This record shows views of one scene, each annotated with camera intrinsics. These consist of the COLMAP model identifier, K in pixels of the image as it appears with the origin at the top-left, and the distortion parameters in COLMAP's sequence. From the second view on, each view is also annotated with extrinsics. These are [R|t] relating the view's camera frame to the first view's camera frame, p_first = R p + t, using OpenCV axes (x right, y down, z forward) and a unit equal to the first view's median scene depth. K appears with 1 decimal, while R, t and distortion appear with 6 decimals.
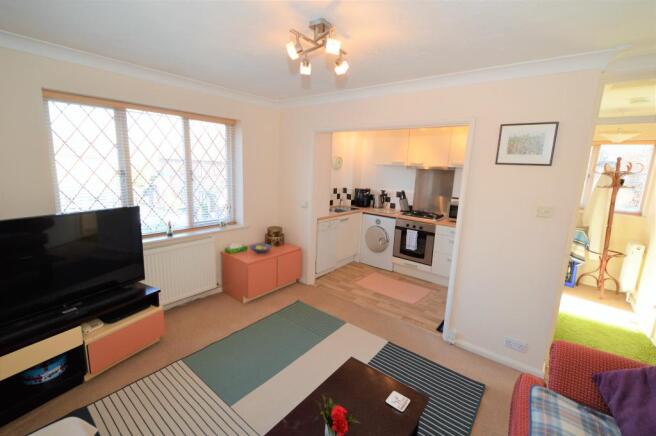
lens RADIAL K [[289.1, 0, 332.5], [0, 289.1, 215.8], [0, 0, 1]] dist [-0.000475, -0.000123]
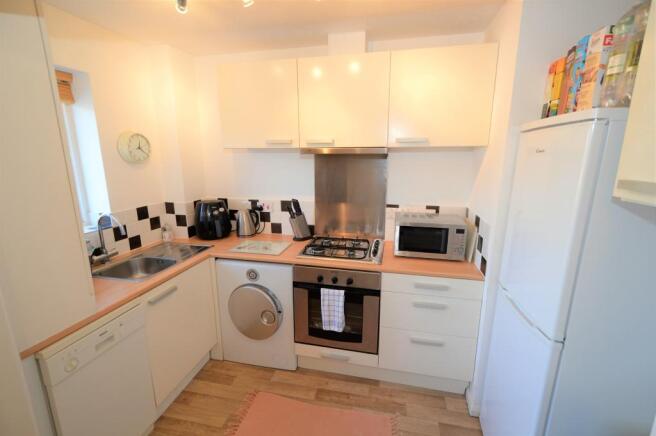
lens RADIAL K [[289.1, 0, 332.5], [0, 289.1, 215.8], [0, 0, 1]] dist [-0.000475, -0.000123]
pose [[0.895980, -0.132585, 0.423840, 0.086803], [0.116105, 0.991134, 0.064603, -0.082851], [-0.428648, -0.008673, 0.903430, 0.518487]]
